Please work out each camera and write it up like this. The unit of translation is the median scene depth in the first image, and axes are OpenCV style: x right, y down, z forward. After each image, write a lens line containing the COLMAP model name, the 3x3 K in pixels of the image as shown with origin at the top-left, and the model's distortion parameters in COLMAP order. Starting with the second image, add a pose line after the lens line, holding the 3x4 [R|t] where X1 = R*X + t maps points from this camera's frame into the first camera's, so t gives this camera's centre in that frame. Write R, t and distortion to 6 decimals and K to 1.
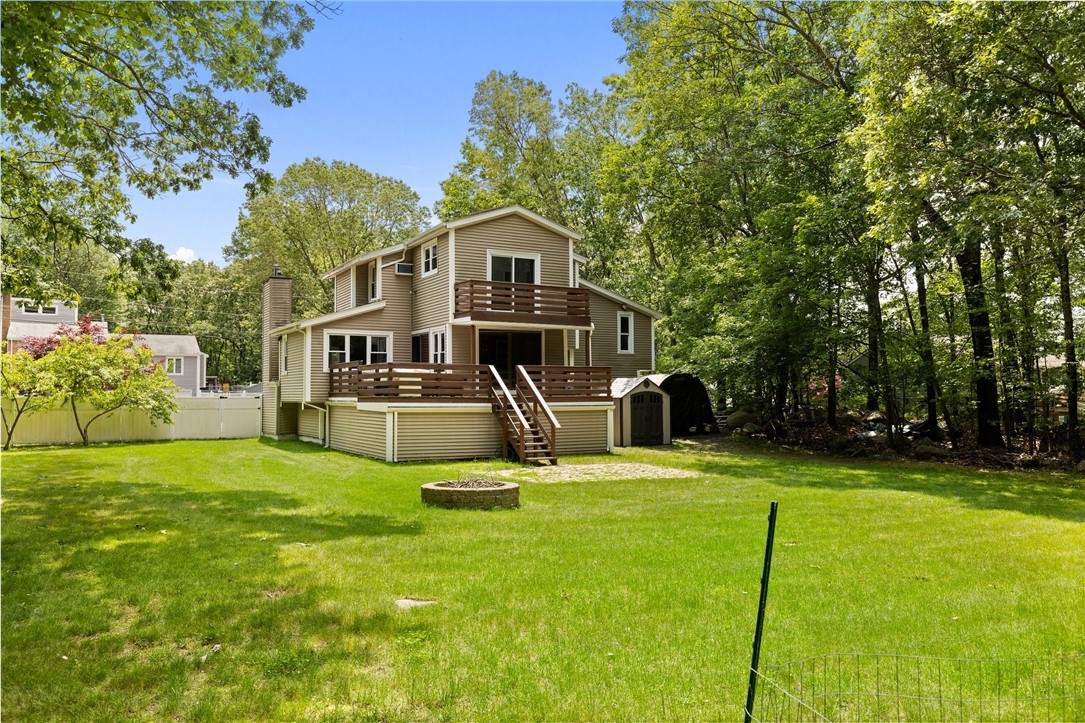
lens RADIAL K [[861.3, 0, 542.5], [0, 861.3, 361.5], [0, 0, 1]] dist [-0.000750, 0.000392]
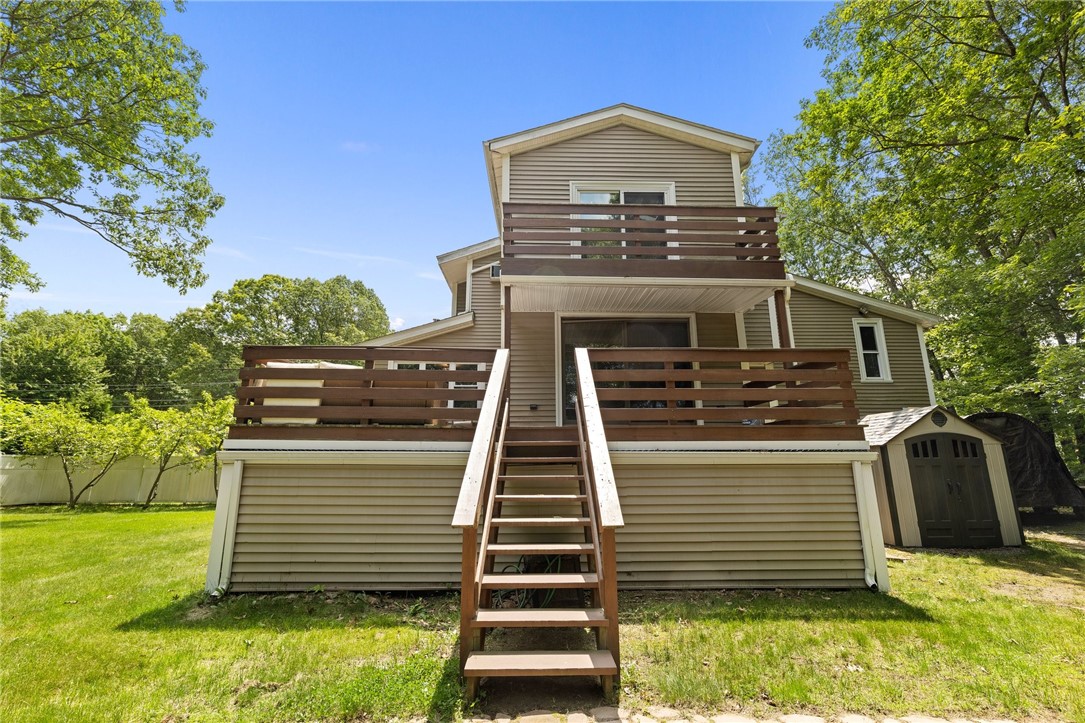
lens RADIAL K [[485.0, 0, 542.5], [0, 485.0, 361.5], [0, 0, 1]] dist [0.009941, -0.000142]
pose [[0.885282, -0.098794, -0.454439, 0.053646], [0.016214, 0.983138, -0.182146, 0.046142], [0.464771, 0.153882, 0.871956, 0.705572]]
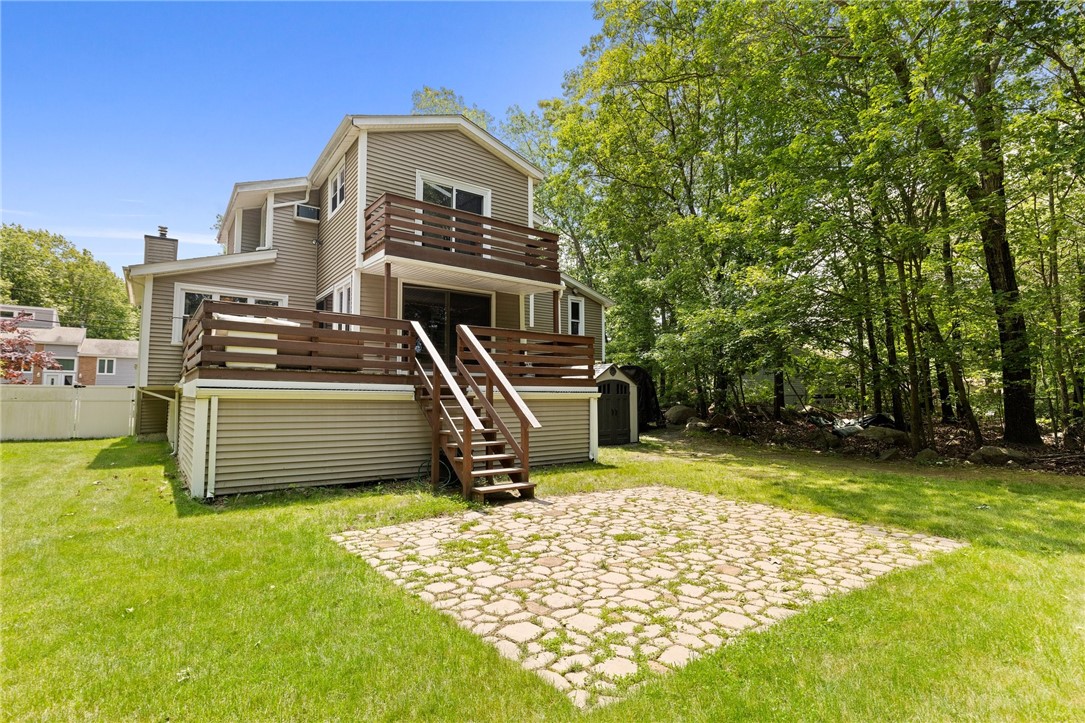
lens RADIAL K [[531.8, 0, 542.5], [0, 531.8, 361.5], [0, 0, 1]] dist [0.001843, 0.000089]
pose [[0.991078, 0.011500, 0.132787, -0.018068], [-0.007124, 0.999417, -0.033379, 0.038361], [-0.133094, 0.032135, 0.990582, 0.546483]]
